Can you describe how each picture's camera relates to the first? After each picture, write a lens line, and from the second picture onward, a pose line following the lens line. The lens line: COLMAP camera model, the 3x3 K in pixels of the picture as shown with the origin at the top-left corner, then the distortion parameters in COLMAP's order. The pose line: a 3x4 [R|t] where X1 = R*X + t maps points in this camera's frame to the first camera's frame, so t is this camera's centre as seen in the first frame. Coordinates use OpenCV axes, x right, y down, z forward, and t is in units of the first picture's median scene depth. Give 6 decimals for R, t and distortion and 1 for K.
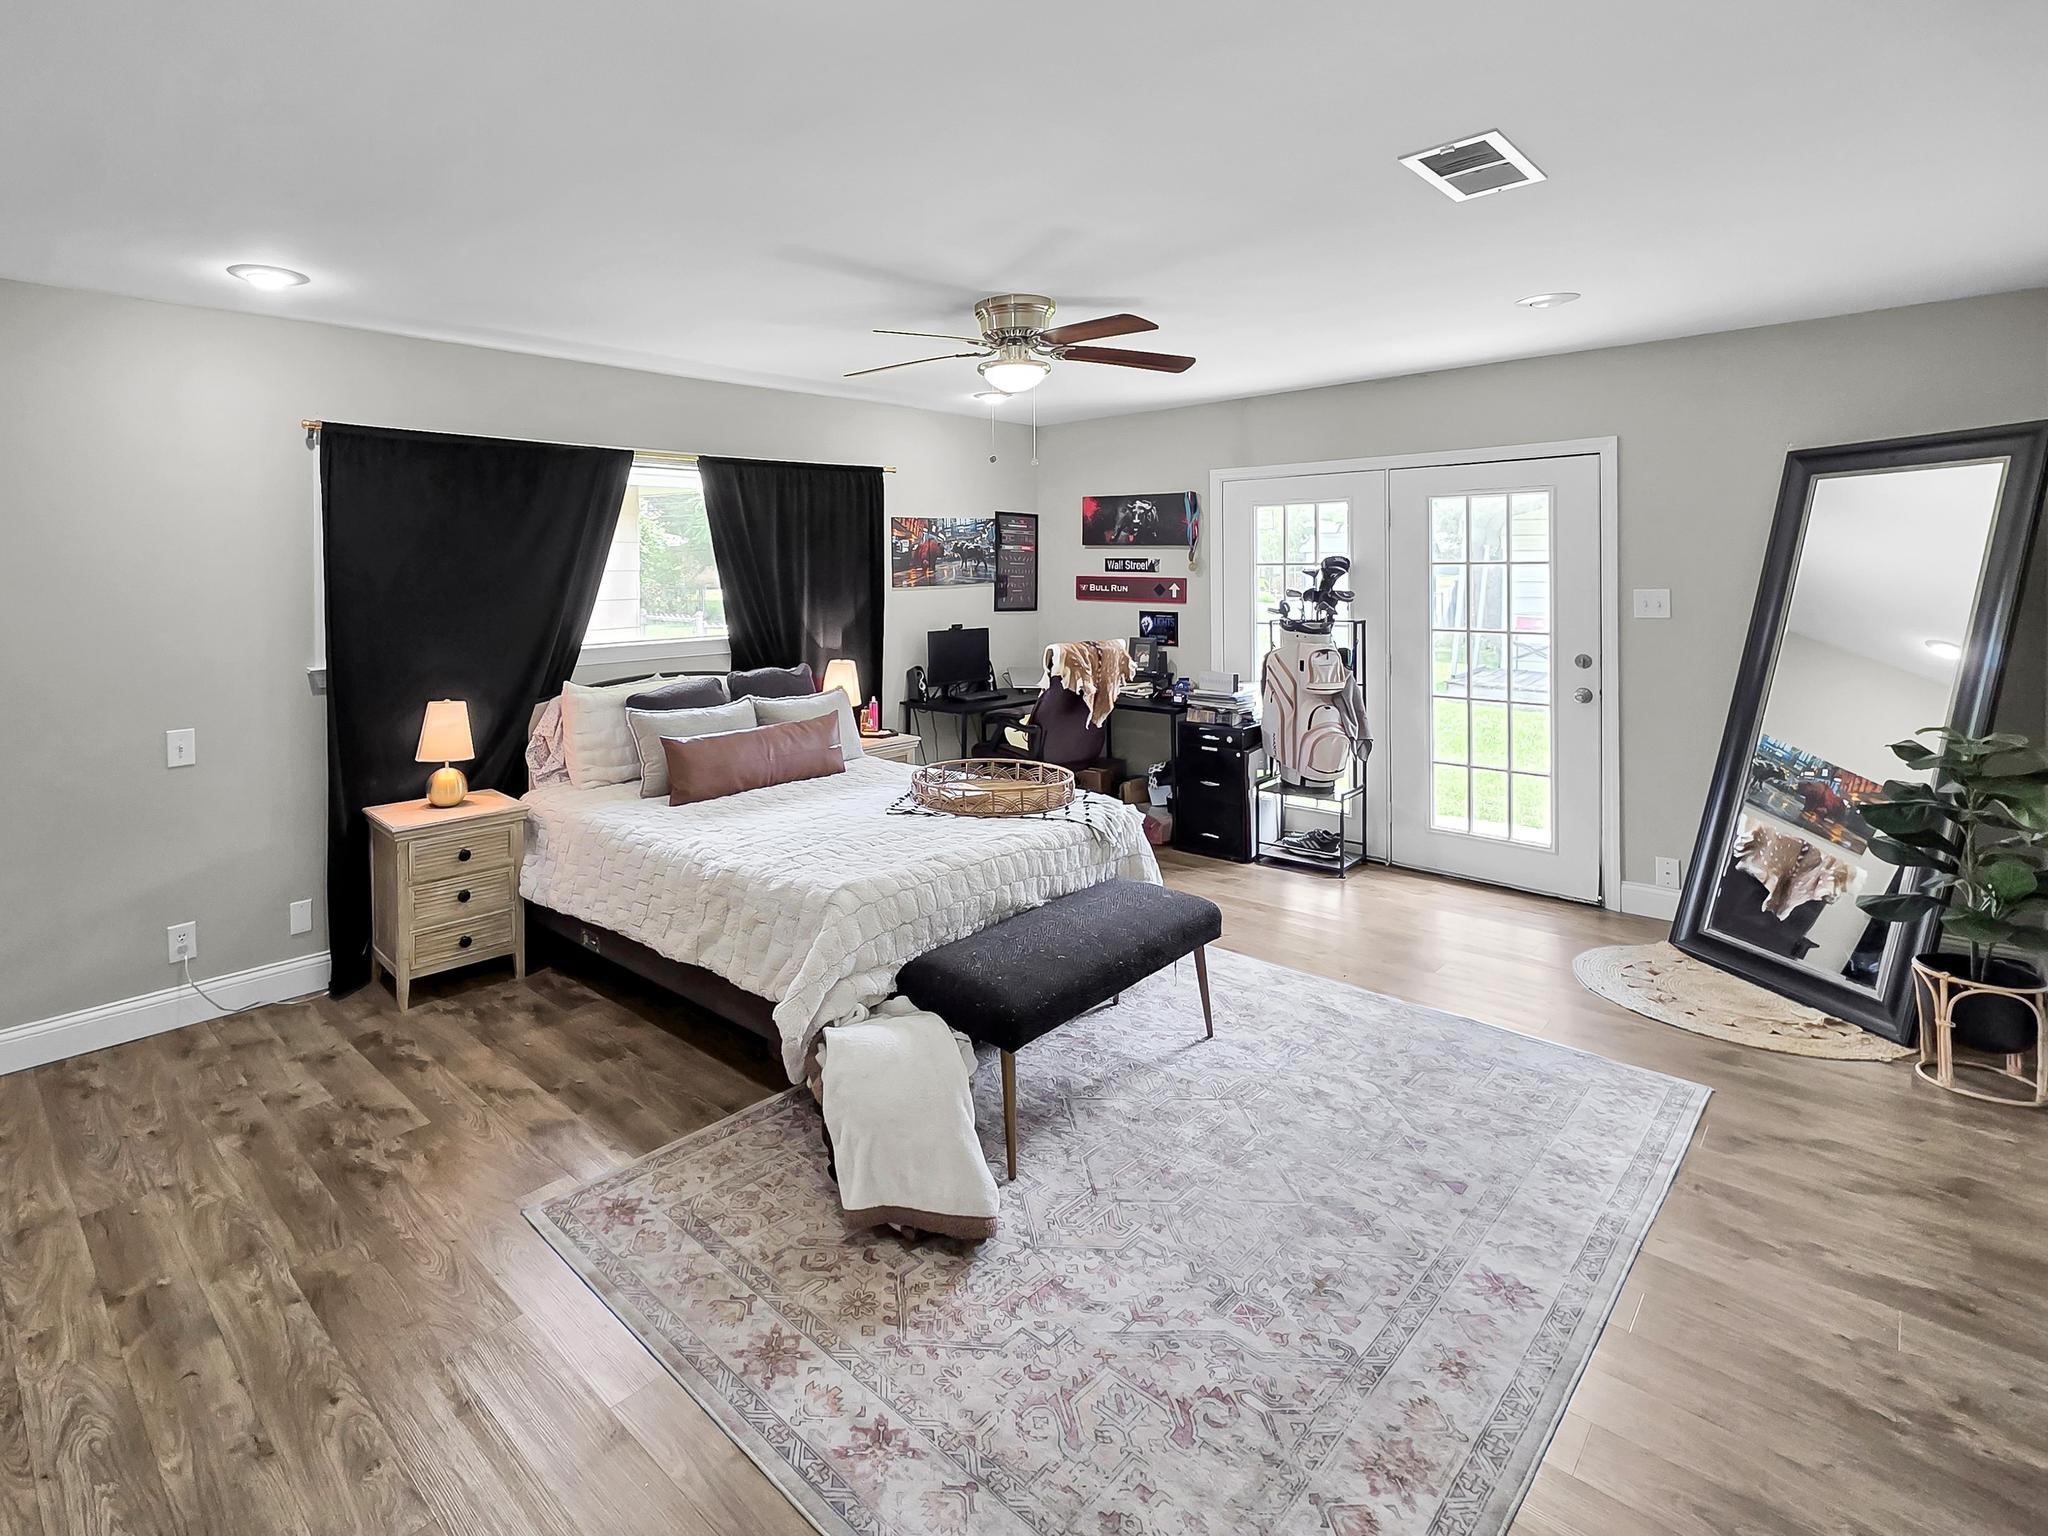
lens RADIAL K [[1050.3, 0, 1018.6], [0, 1050.3, 692.2], [0, 0, 1]] dist [0.001683, -0.000087]
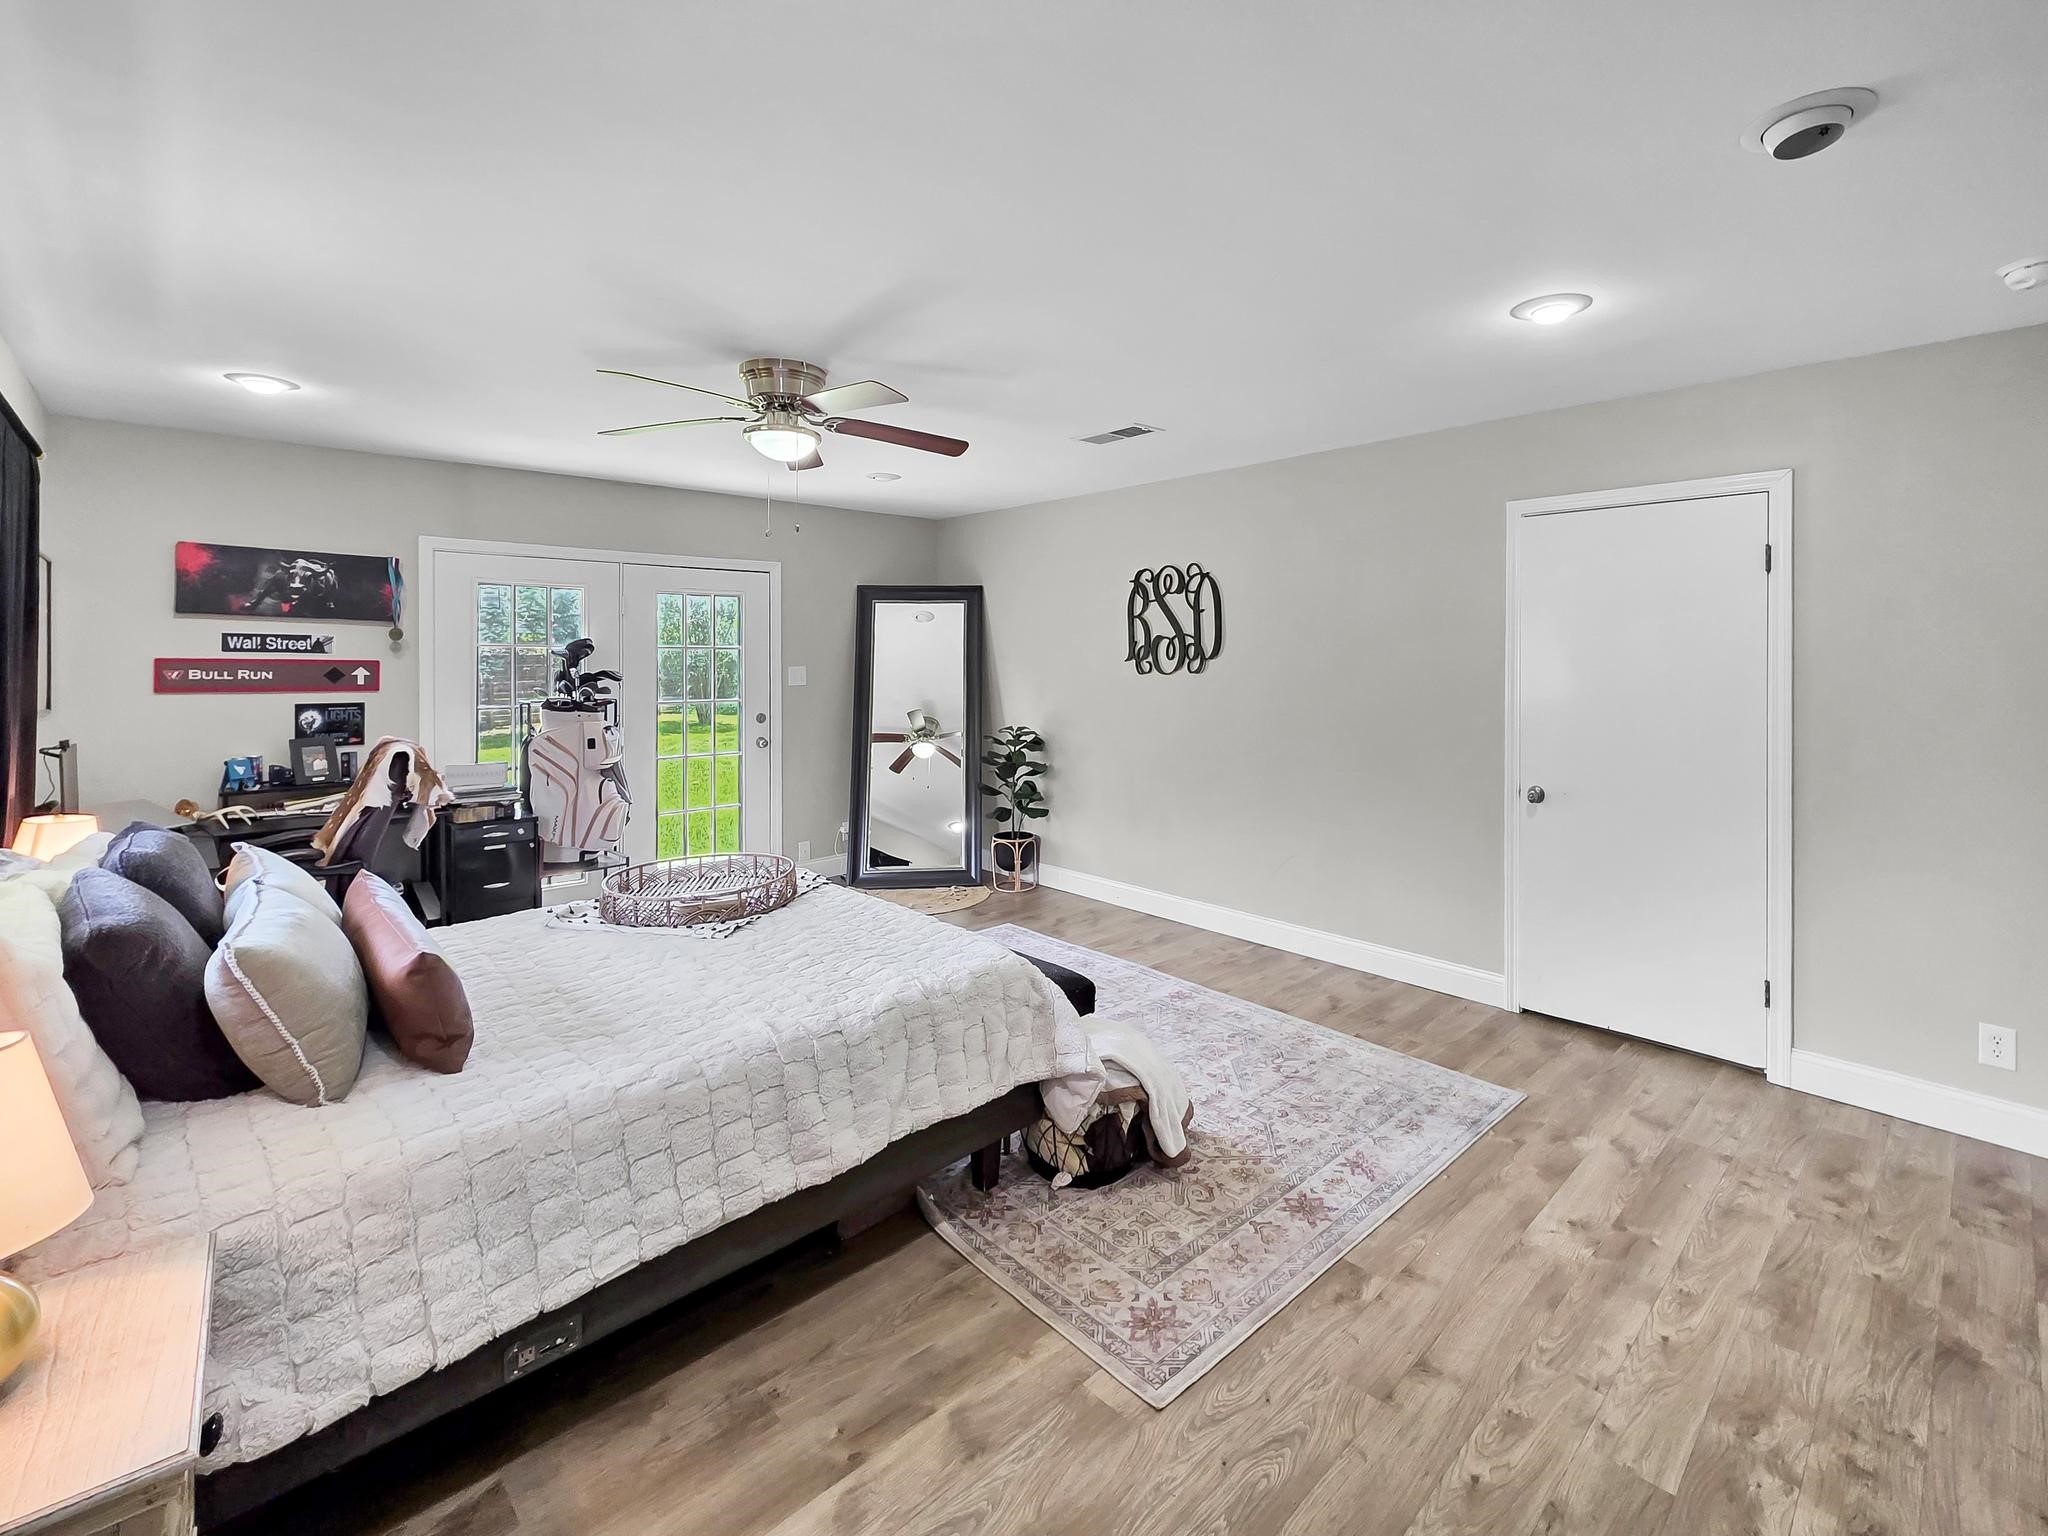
lens RADIAL K [[869.3, 0, 1024.0], [0, 869.3, 768.0], [0, 0, 1]] dist [-0.001434, -0.000154]
pose [[0.090305, -0.118920, 0.988789, -0.689117], [0.117015, 0.987235, 0.108047, -0.055942], [-0.989016, 0.105946, 0.103068, 0.617775]]
